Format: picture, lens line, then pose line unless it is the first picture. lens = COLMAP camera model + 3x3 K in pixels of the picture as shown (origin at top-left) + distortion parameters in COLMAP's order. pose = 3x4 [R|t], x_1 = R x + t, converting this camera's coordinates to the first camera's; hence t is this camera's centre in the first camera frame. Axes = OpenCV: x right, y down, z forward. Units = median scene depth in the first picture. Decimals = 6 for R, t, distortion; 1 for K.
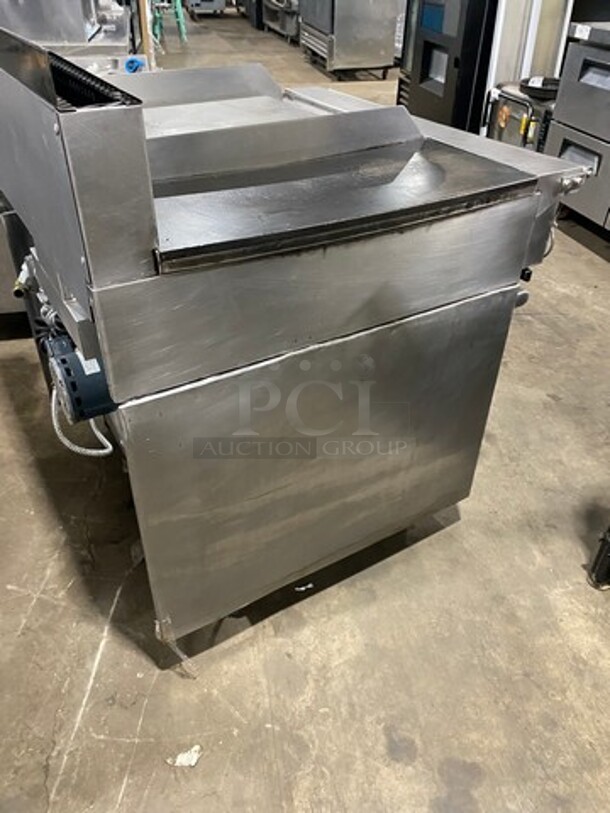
lens RADIAL K [[615.5, 0, 303.5], [0, 615.5, 403.4], [0, 0, 1]] dist [0.025166, -0.007828]
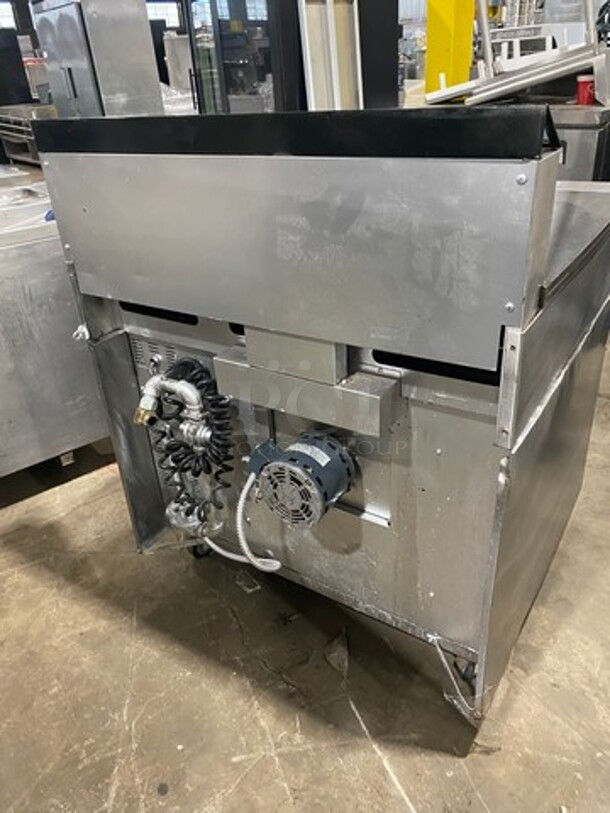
lens RADIAL K [[615.5, 0, 303.5], [0, 615.5, 403.4], [0, 0, 1]] dist [0.025166, -0.007828]
pose [[0.896077, -0.268114, 0.353780, -0.590302], [0.317918, 0.943842, -0.089950, -0.053875], [-0.309795, 0.193075, 0.930994, 0.109820]]
